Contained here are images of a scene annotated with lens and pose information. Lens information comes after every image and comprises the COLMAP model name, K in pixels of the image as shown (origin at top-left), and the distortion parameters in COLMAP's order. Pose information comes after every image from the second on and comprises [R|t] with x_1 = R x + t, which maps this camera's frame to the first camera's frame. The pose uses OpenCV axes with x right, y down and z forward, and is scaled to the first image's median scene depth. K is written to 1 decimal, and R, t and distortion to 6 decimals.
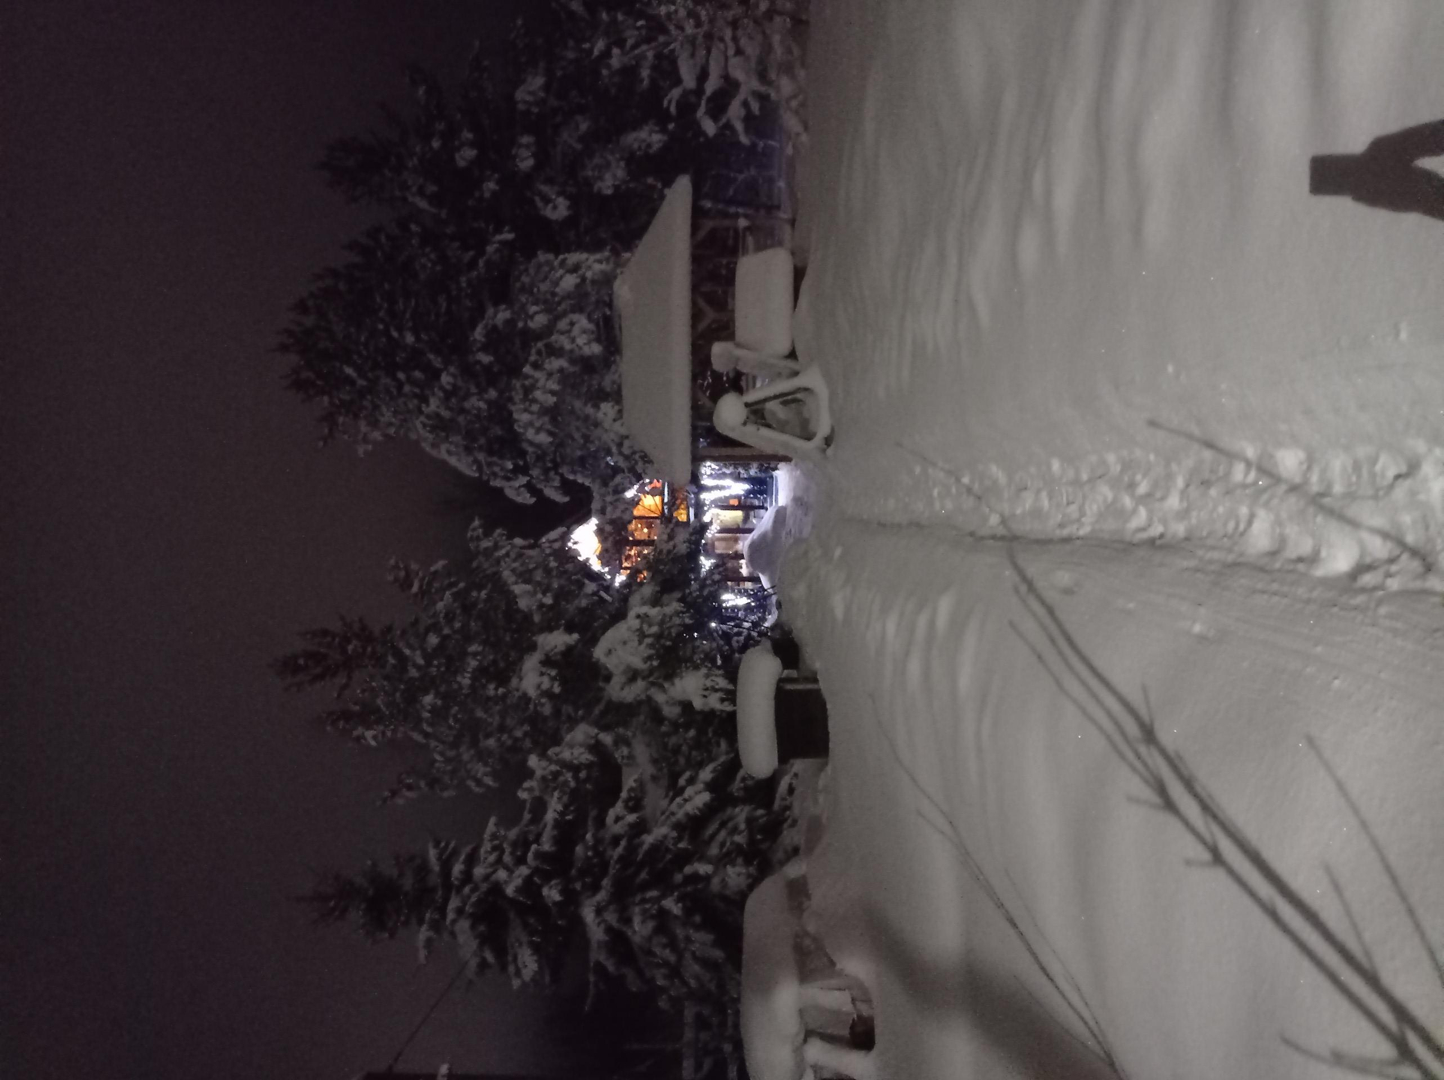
lens RADIAL K [[1067.8, 0, 722.0], [0, 1067.8, 540.0], [0, 0, 1]] dist [0.116345, -0.191053]
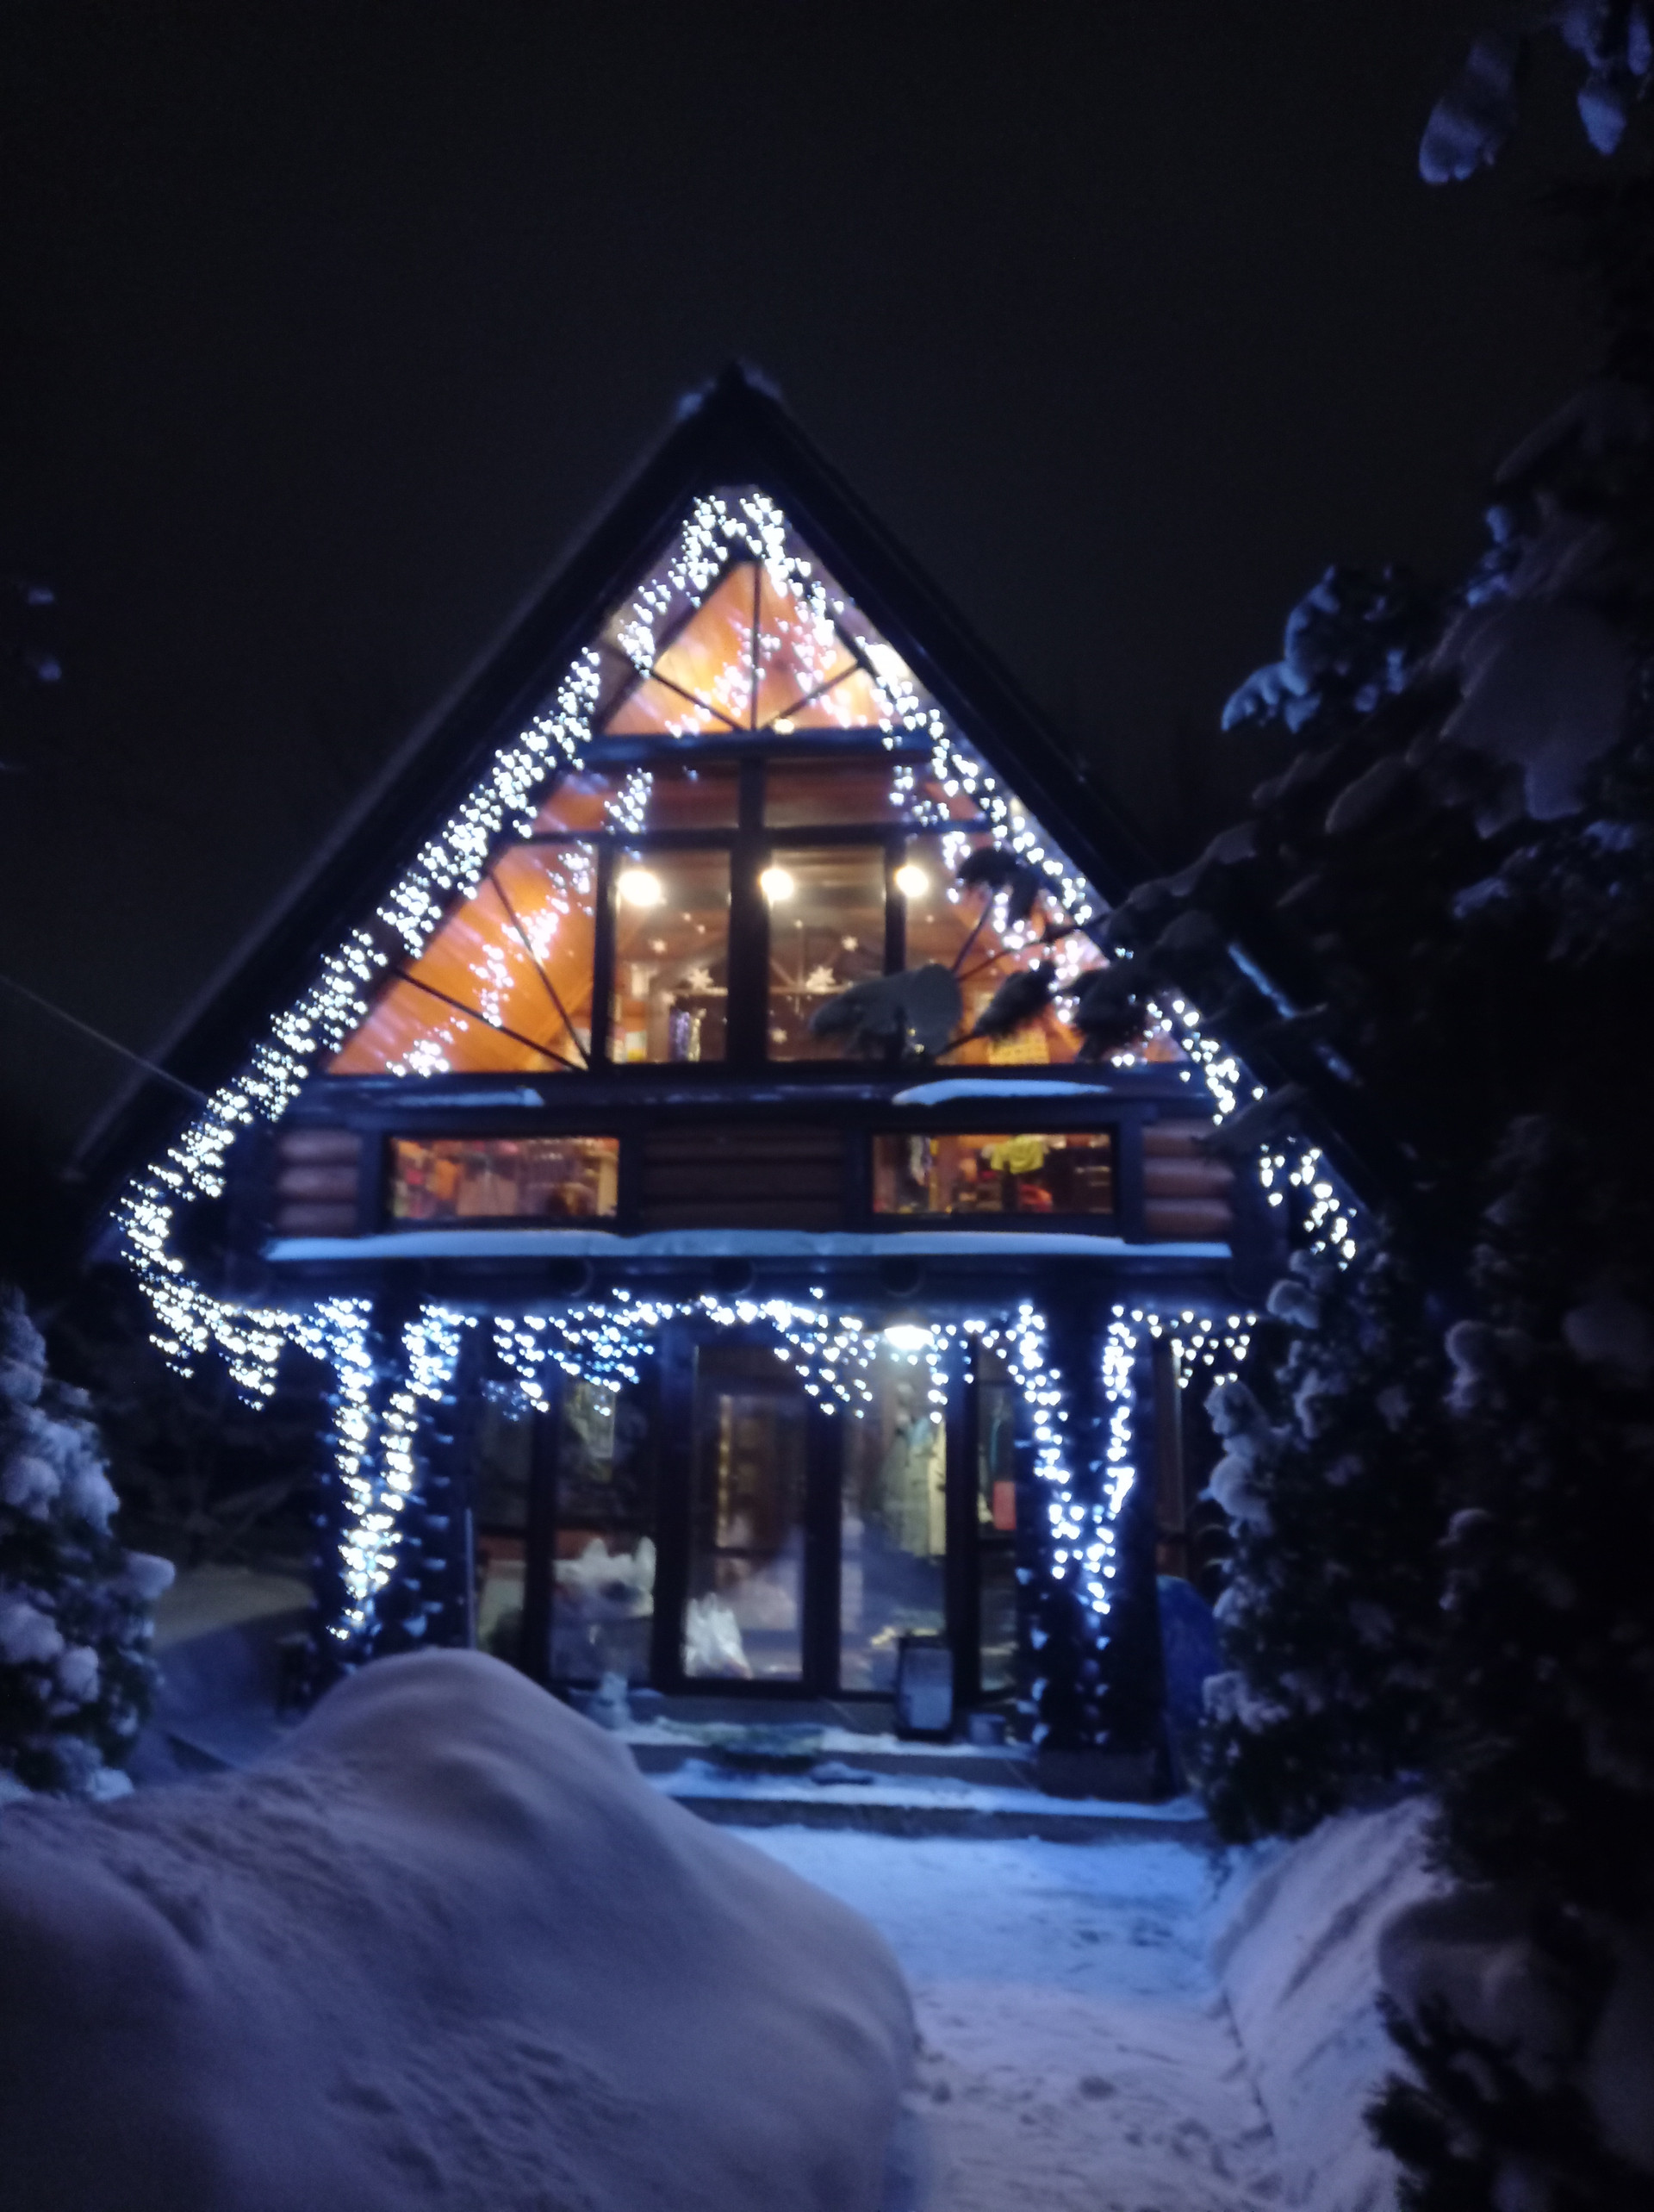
lens RADIAL K [[1609.4, 0, 829.2], [0, 1609.4, 1105.7], [0, 0, 1]] dist [0.128008, -0.178023]
pose [[-0.010575, 0.978368, -0.206603, 0.002066], [-0.995303, 0.009585, 0.096336, -0.034817], [0.096232, 0.206651, 0.973671, 0.750062]]
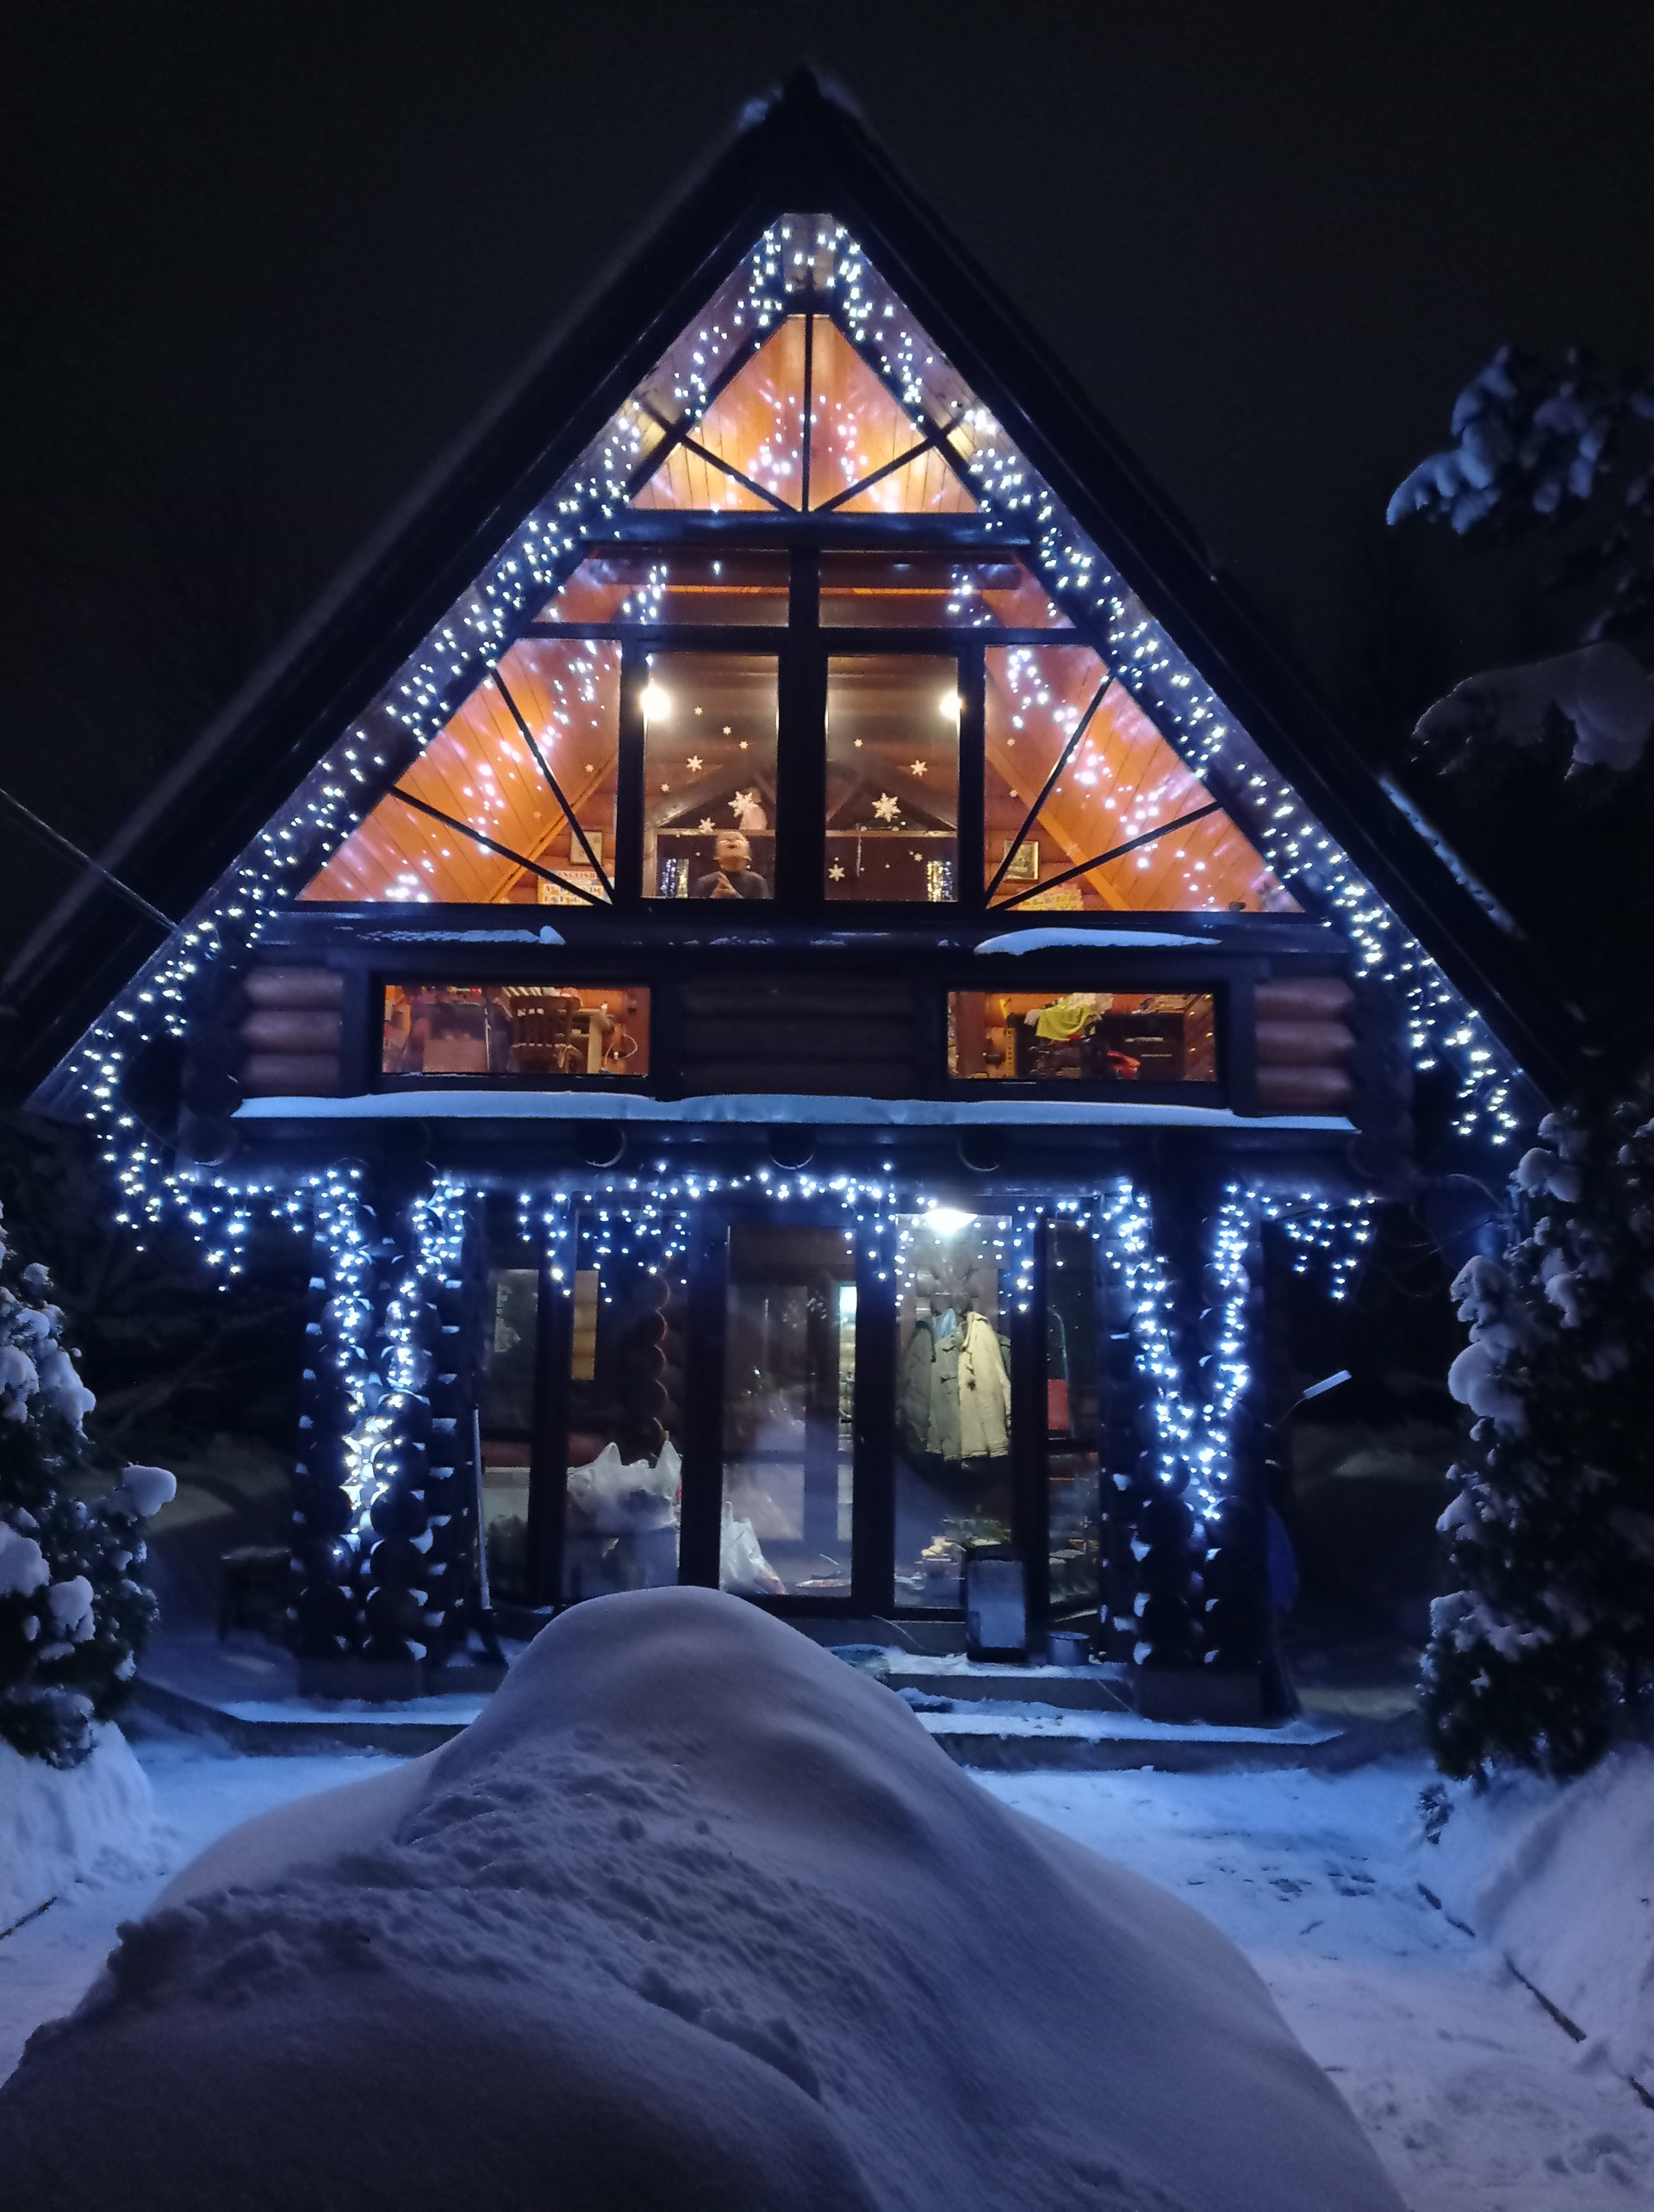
lens RADIAL K [[1635.4, 0, 827.0], [0, 1635.4, 1106.0], [0, 0, 1]] dist [0.116345, -0.191053]
pose [[-0.011164, 0.989239, -0.145883, 0.003153], [-0.999839, -0.013091, -0.012253, 0.001242], [-0.014031, 0.145723, 0.989226, 0.777350]]
